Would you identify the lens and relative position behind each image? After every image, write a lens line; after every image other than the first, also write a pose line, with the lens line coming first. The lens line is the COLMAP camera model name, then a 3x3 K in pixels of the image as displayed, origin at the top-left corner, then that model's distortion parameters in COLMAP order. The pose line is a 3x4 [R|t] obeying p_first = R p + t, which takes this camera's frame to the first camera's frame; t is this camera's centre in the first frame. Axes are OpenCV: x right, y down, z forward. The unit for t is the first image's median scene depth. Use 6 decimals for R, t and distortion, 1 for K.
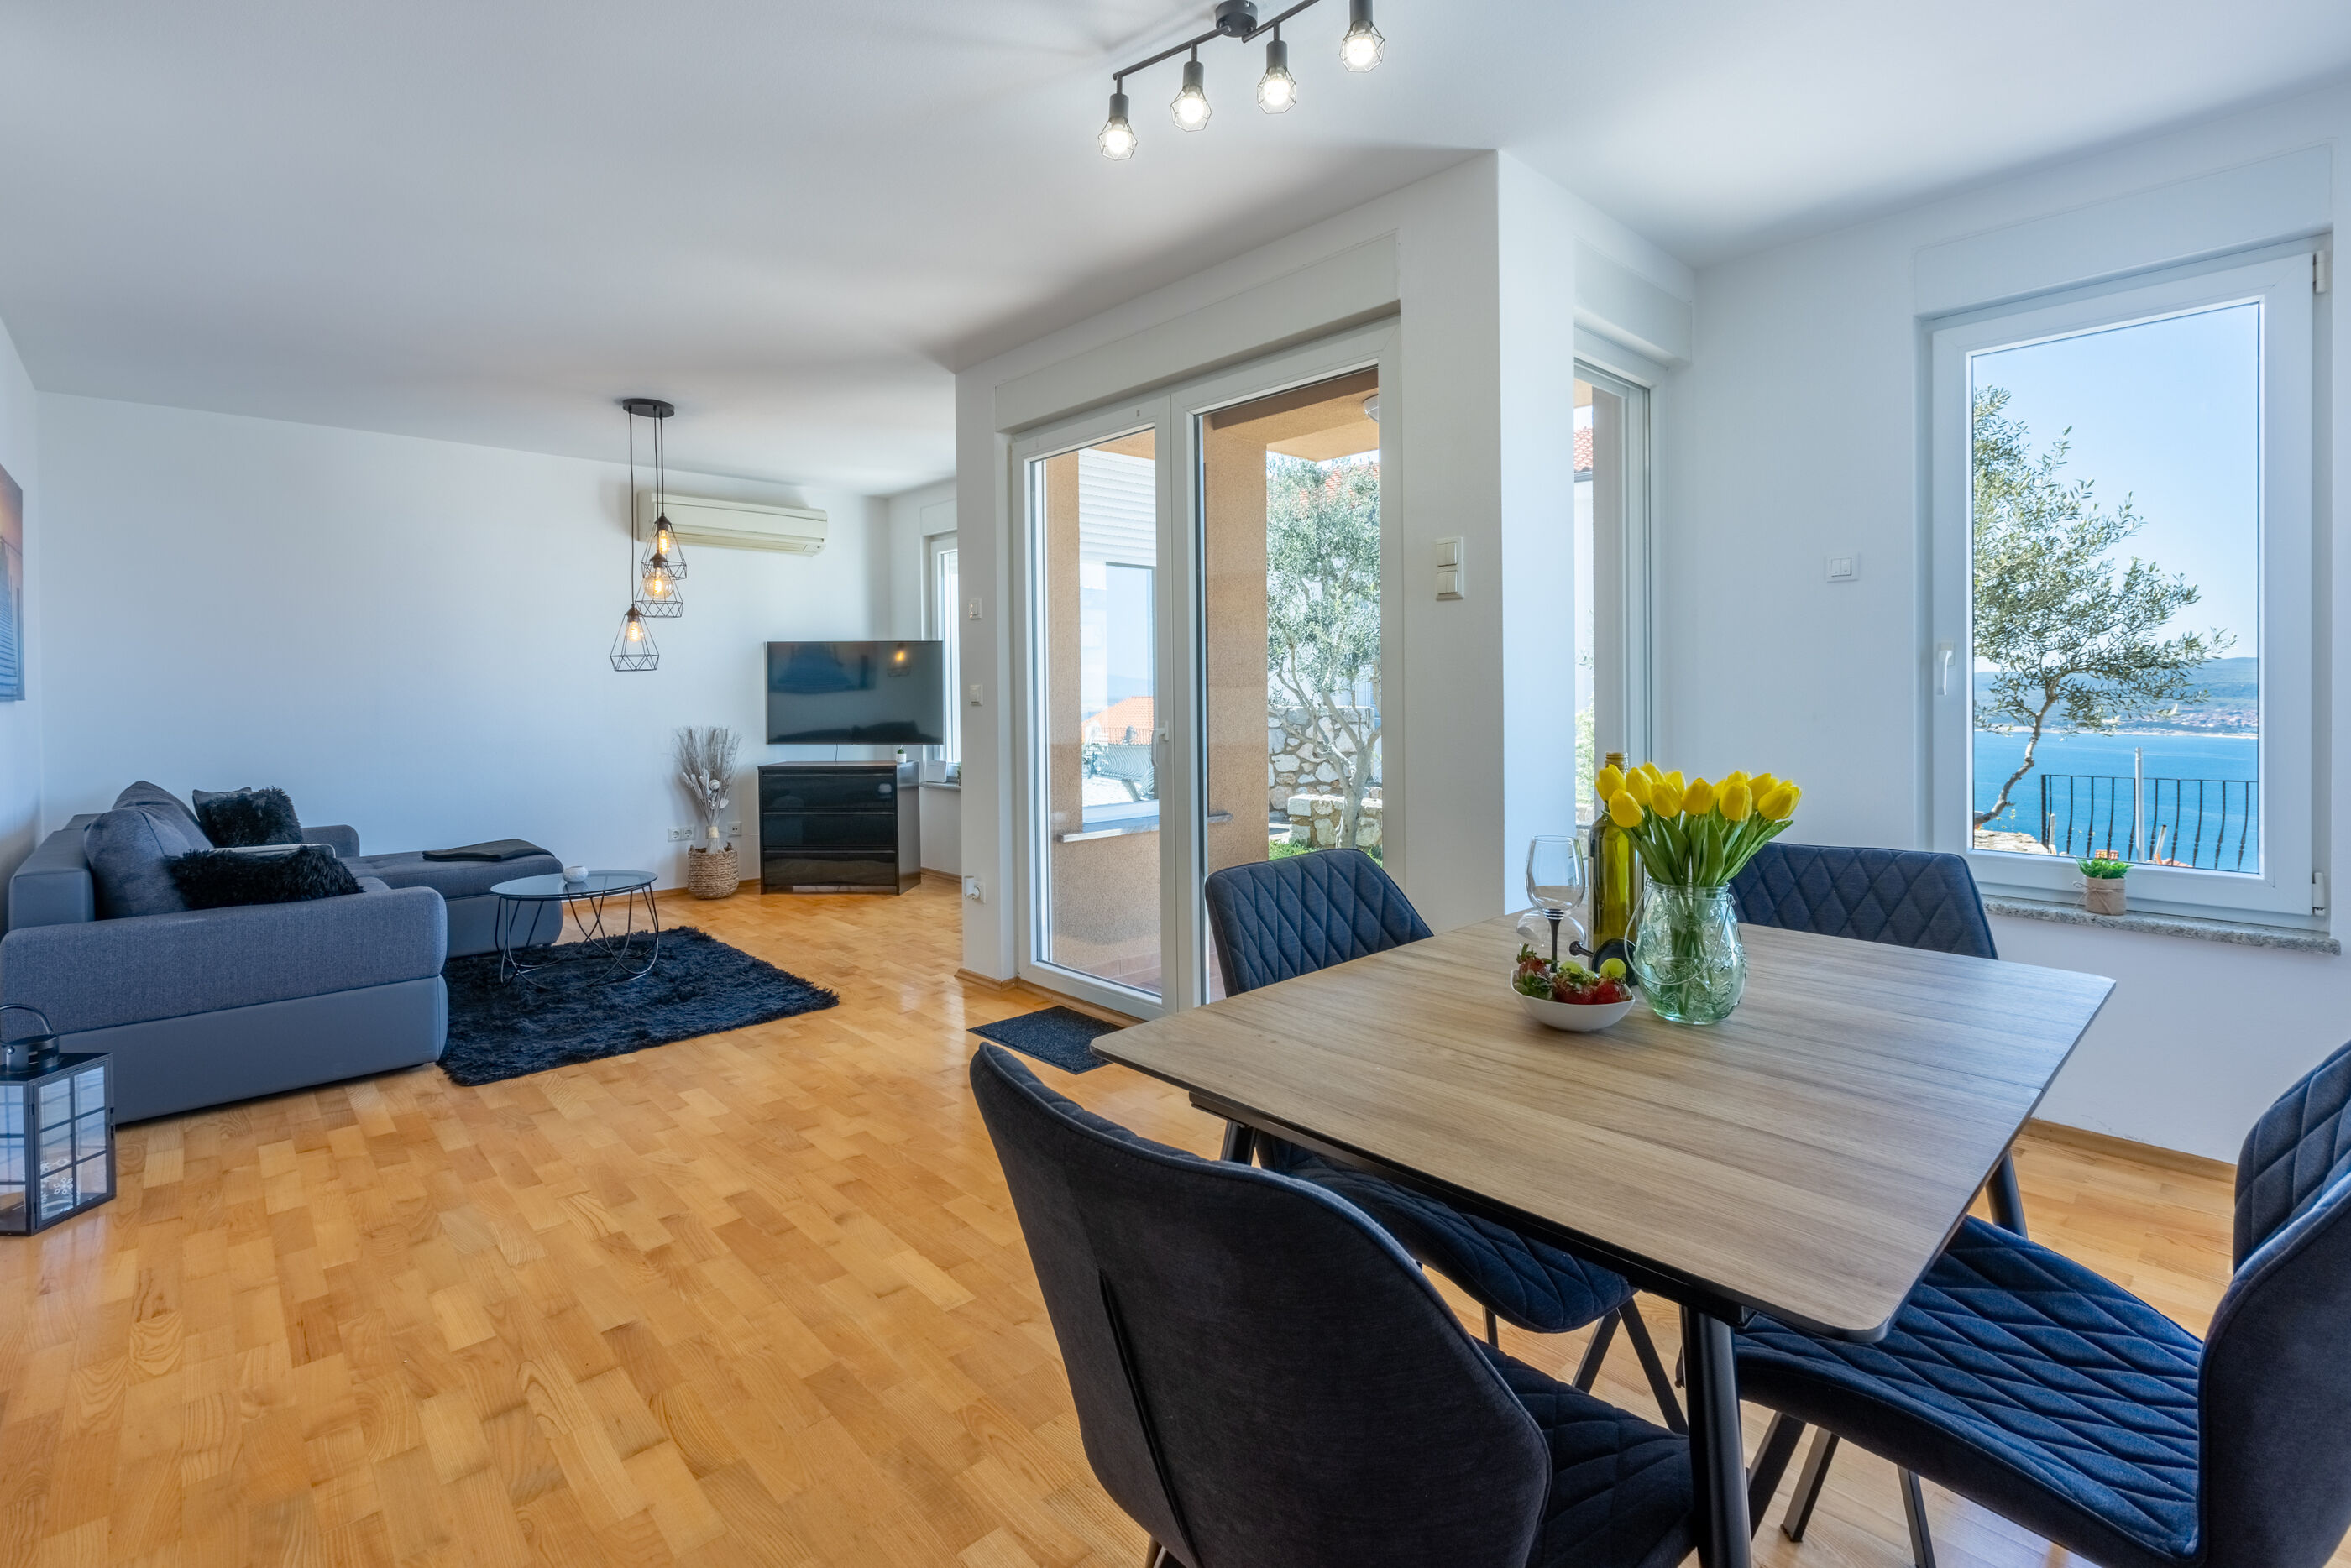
lens RADIAL K [[1076.1, 0, 1147.7], [0, 1076.1, 694.6], [0, 0, 1]] dist [0.002563, 0.001044]
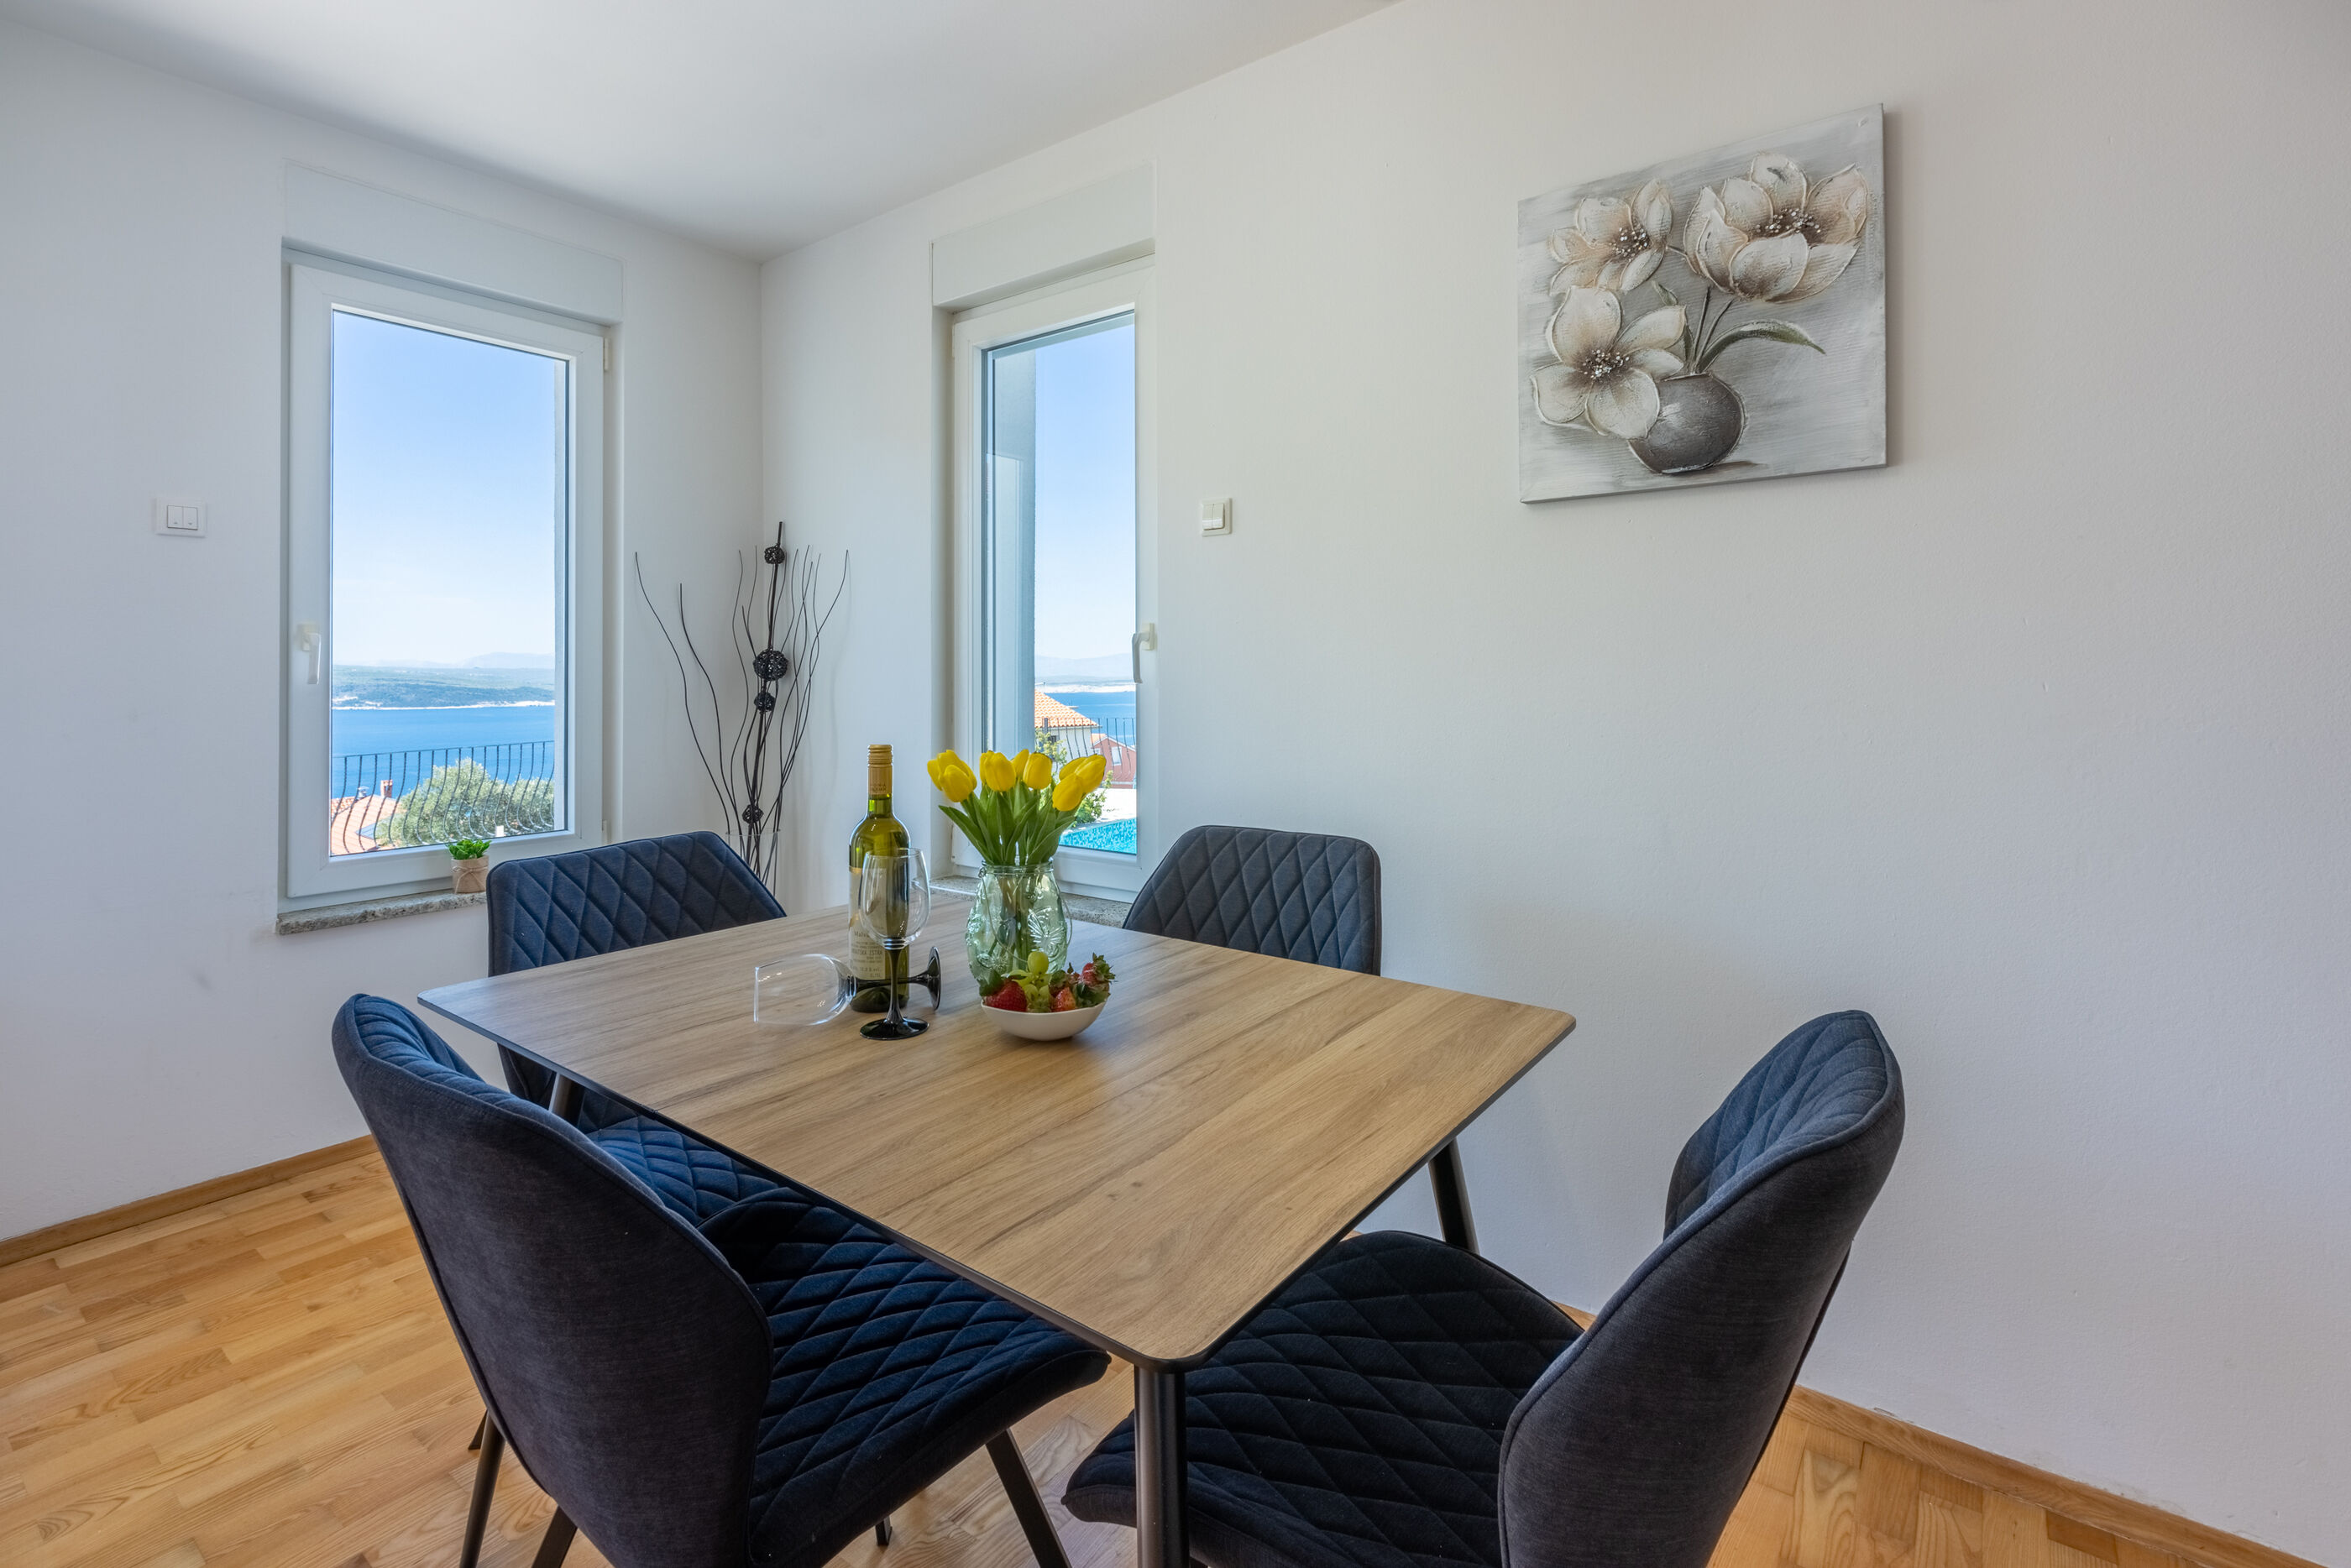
lens RADIAL K [[1063.1, 0, 1186.5], [0, 1063.1, 656.6], [0, 0, 1]] dist [0.001116, -0.000385]
pose [[-0.192857, 0.021694, 0.980987, -0.145650], [0.007716, 0.999758, -0.020593, 0.000424], [-0.981197, 0.003597, -0.192977, 0.286577]]
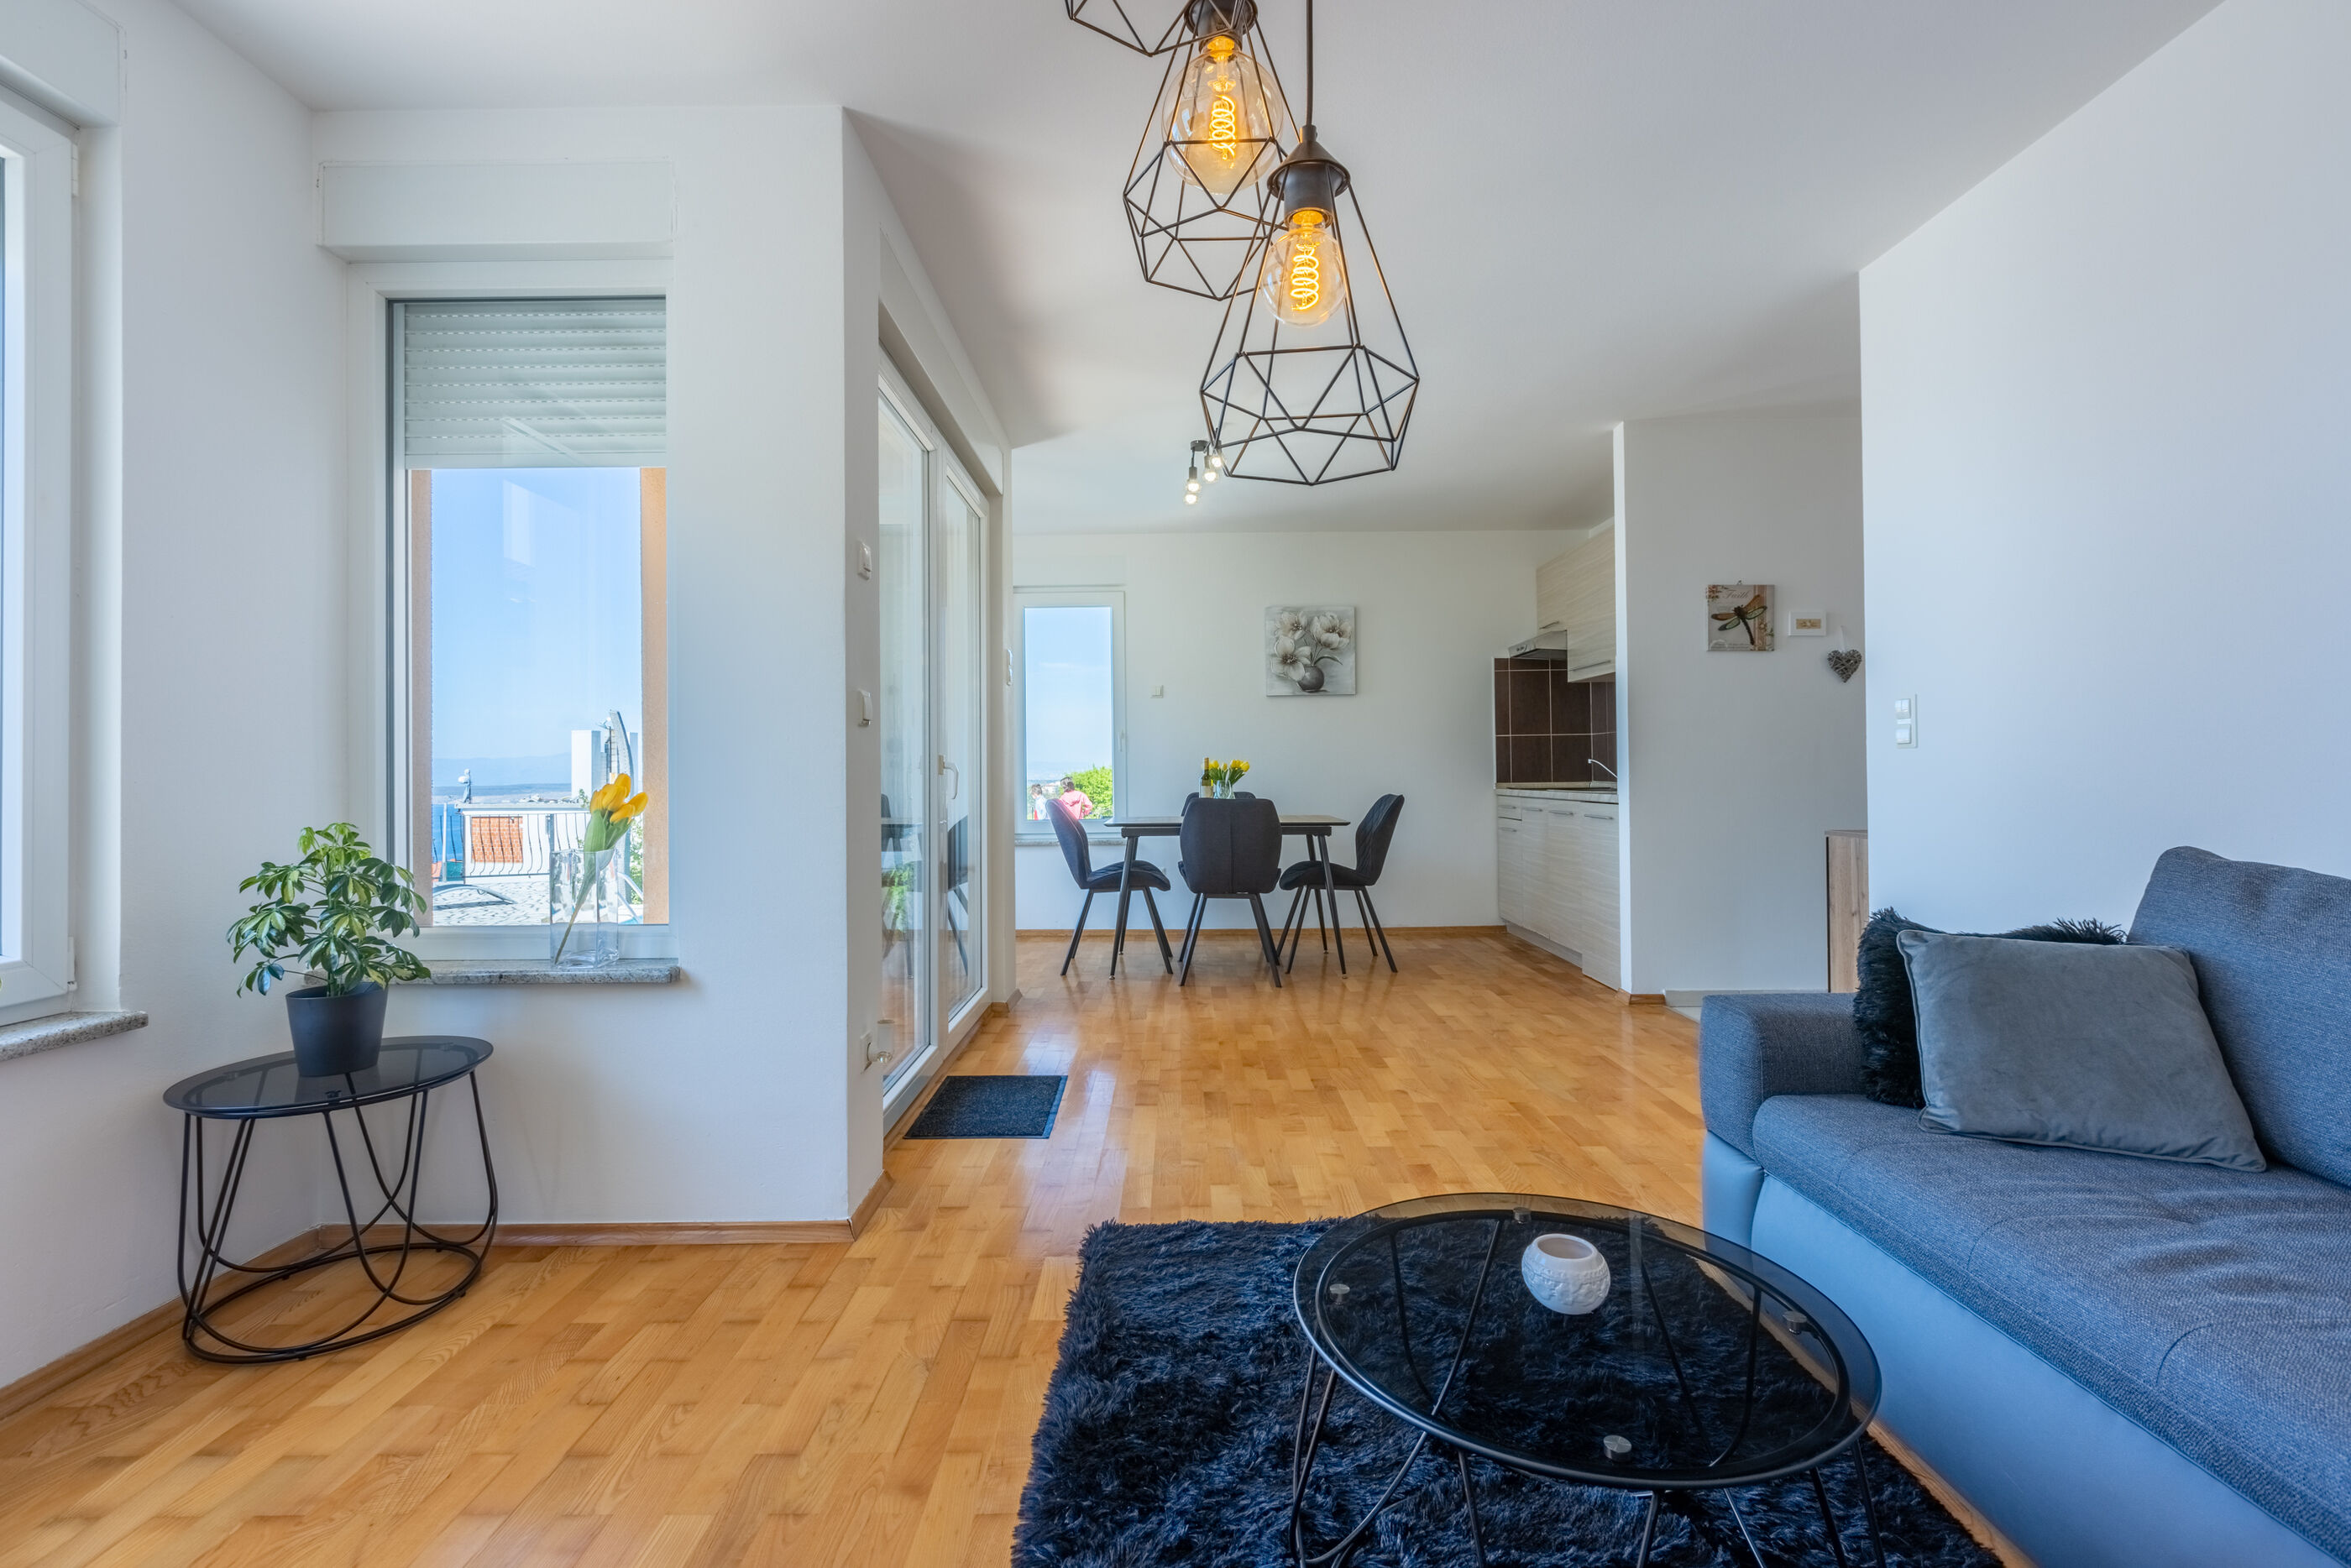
lens RADIAL K [[1046.3, 0, 1171.0], [0, 1046.3, 762.9], [0, 0, 1]] dist [0.001158, -0.000719]
pose [[-0.738960, 0.023276, 0.673347, -0.591496], [0.020228, 0.999719, -0.012359, 0.035553], [-0.673446, 0.004488, -0.739223, 1.162741]]
